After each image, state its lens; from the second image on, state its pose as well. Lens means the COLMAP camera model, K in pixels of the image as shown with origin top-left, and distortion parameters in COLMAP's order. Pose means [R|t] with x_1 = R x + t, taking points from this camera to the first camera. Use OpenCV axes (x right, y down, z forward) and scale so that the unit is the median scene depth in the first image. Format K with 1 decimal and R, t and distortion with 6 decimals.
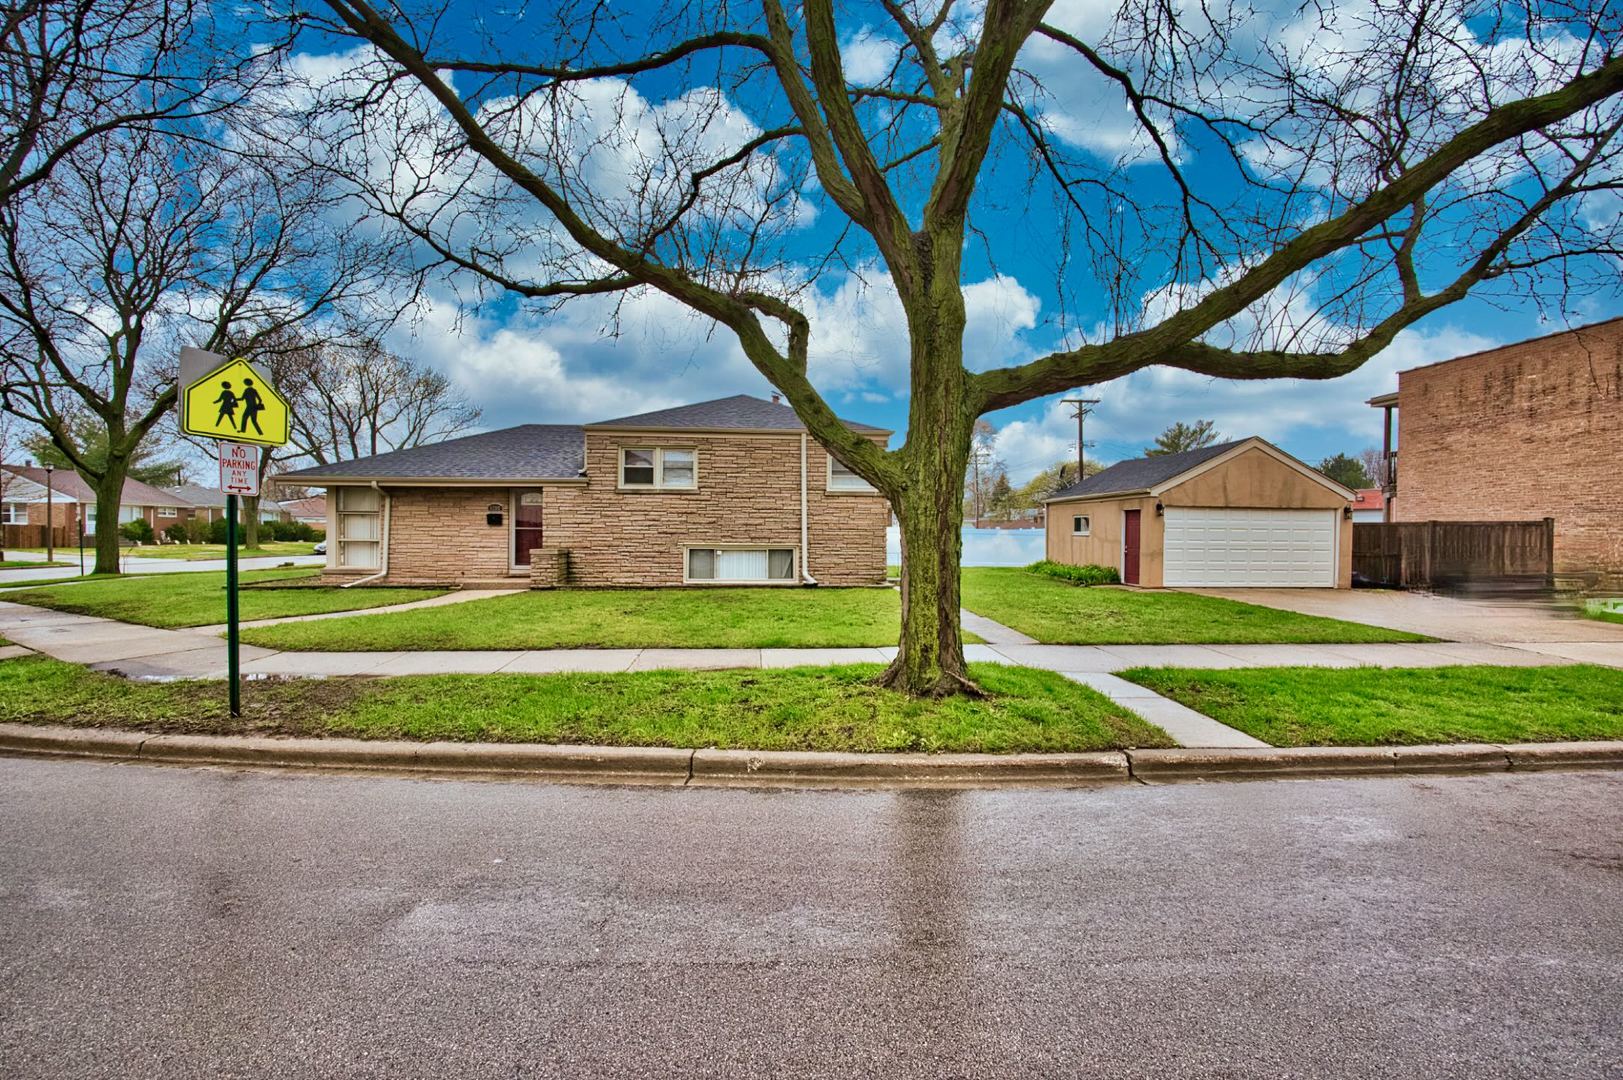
lens RADIAL K [[705.0, 0, 812.3], [0, 705.0, 530.3], [0, 0, 1]] dist [-0.023628, 0.006505]
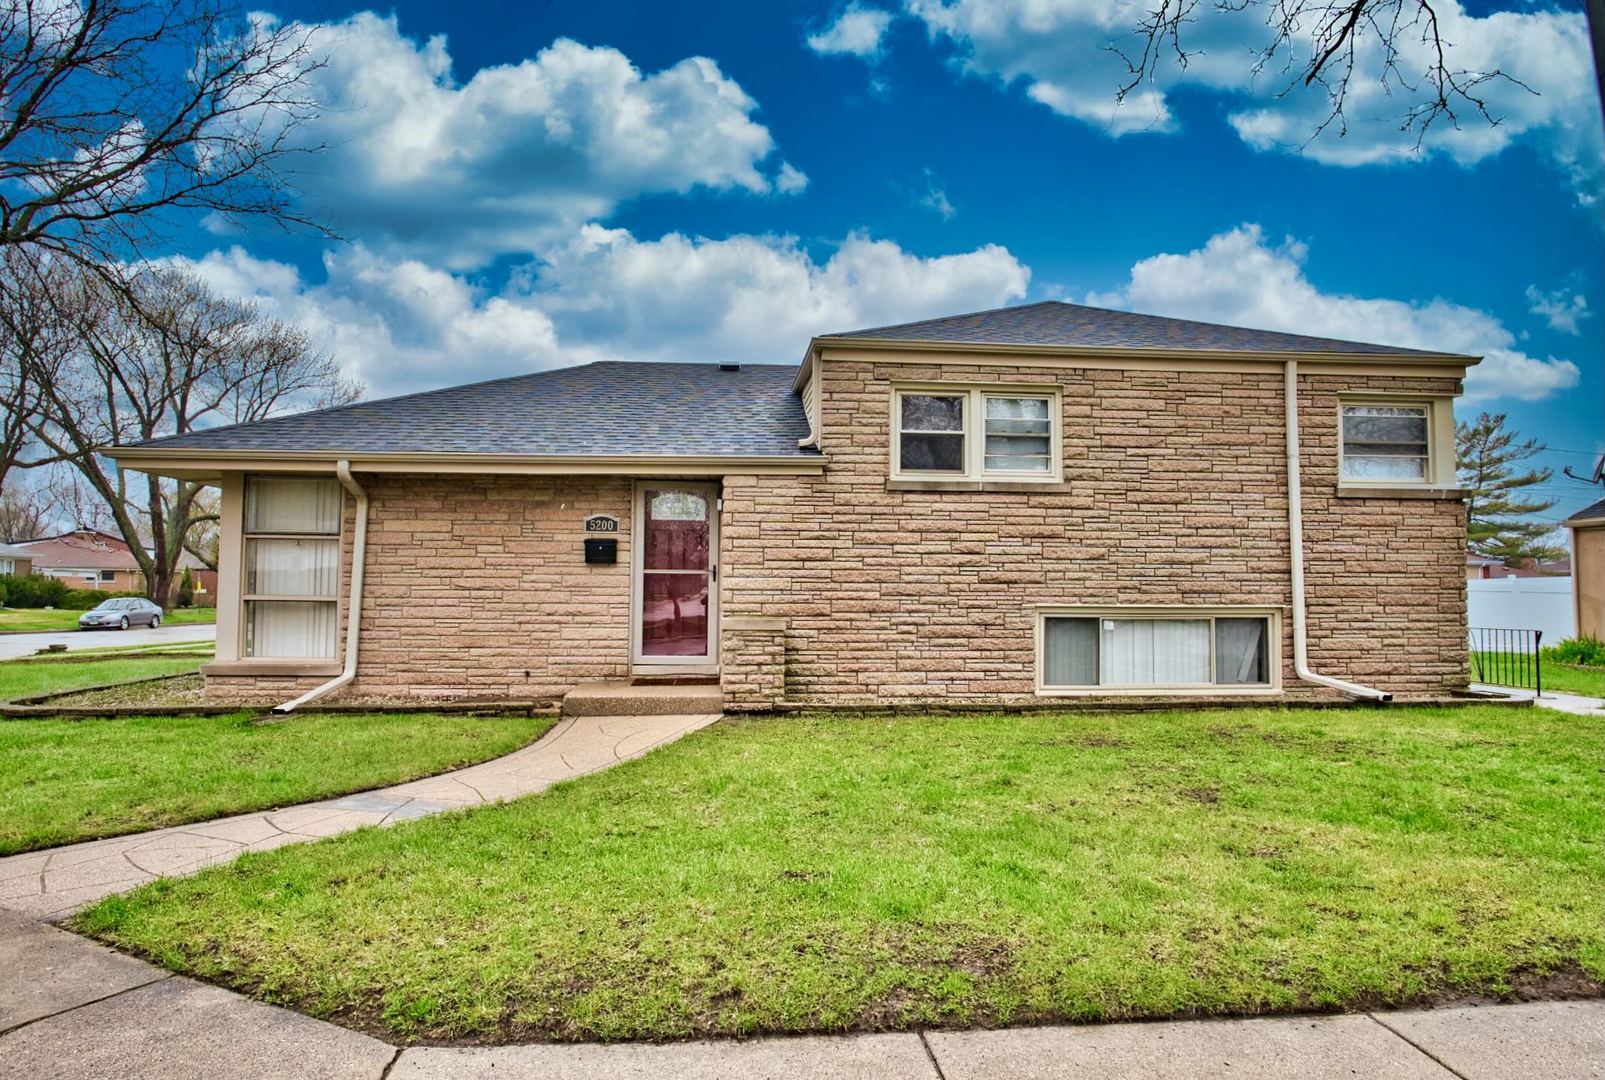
lens RADIAL K [[1071.0, 0, 812.2], [0, 1071.0, 525.9], [0, 0, 1]] dist [-0.022928, 0.005448]
pose [[0.999978, -0.000824, 0.006657, -0.323446], [0.001236, 0.998069, -0.062106, 0.010596], [-0.006593, 0.062113, 0.998047, 0.323920]]
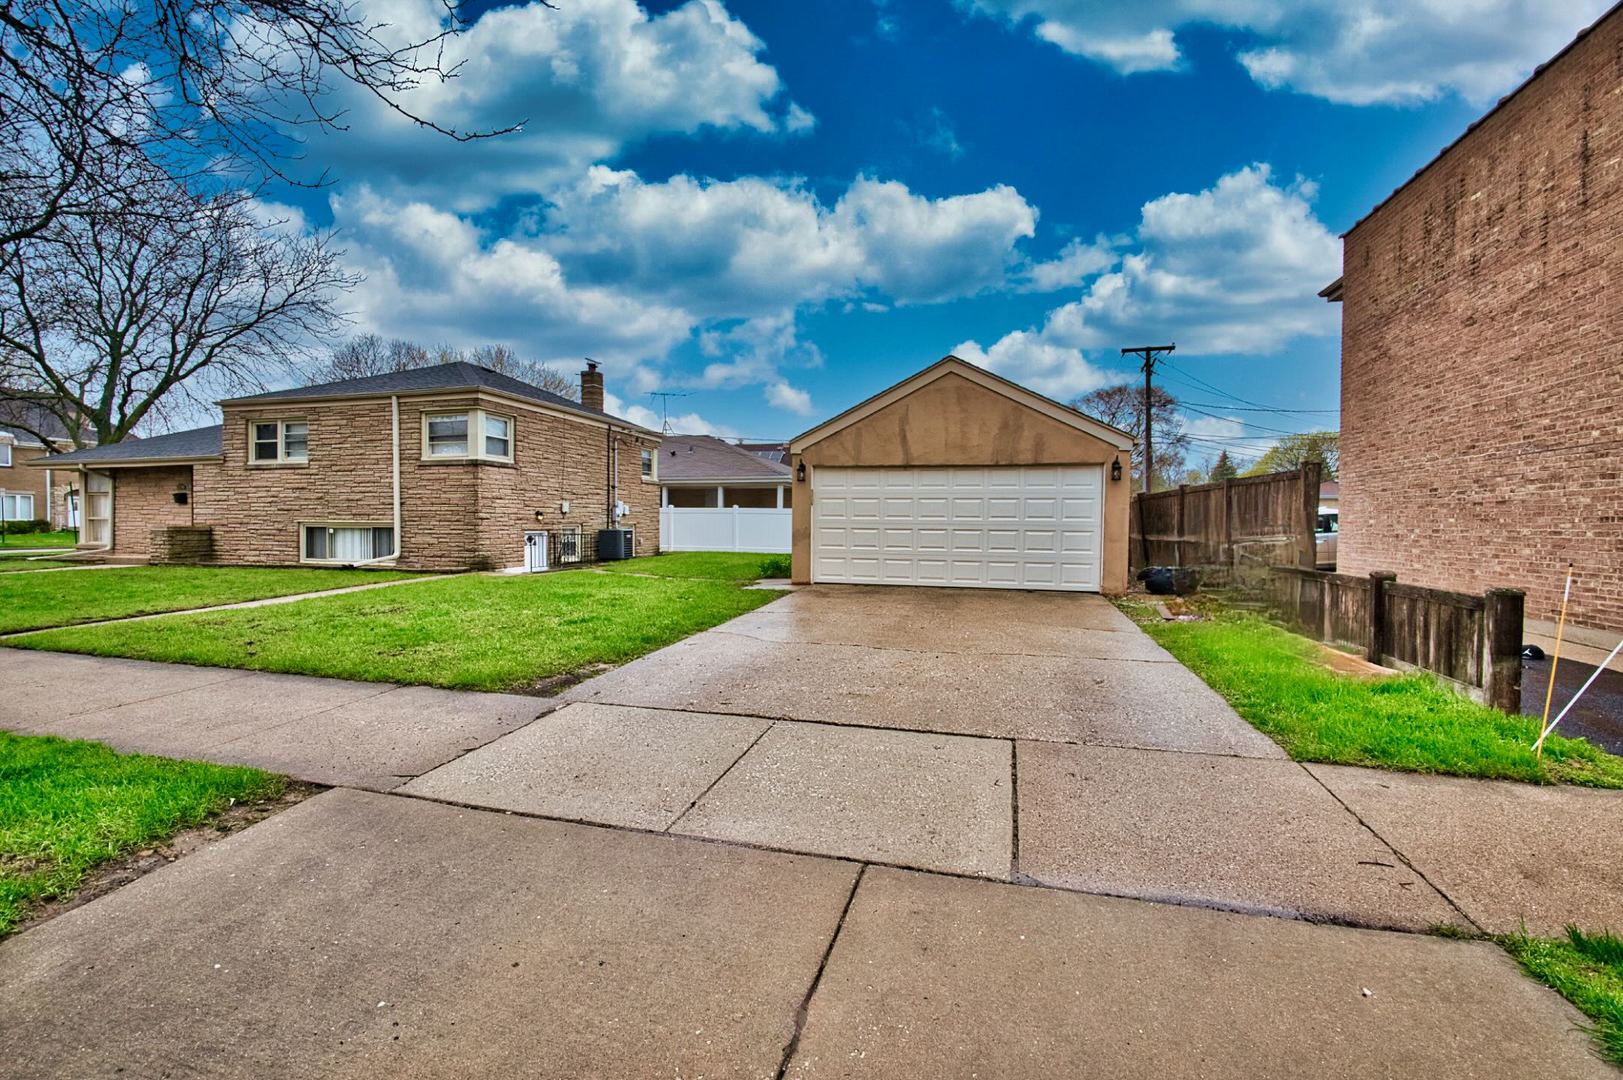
lens RADIAL K [[705.0, 0, 815.5], [0, 705.0, 542.1], [0, 0, 1]] dist [-0.023628, 0.006505]
pose [[0.940770, 0.007292, -0.338967, 0.777134], [-0.001193, 0.999834, 0.018199, 0.028964], [0.339044, -0.016717, 0.940622, 0.351988]]
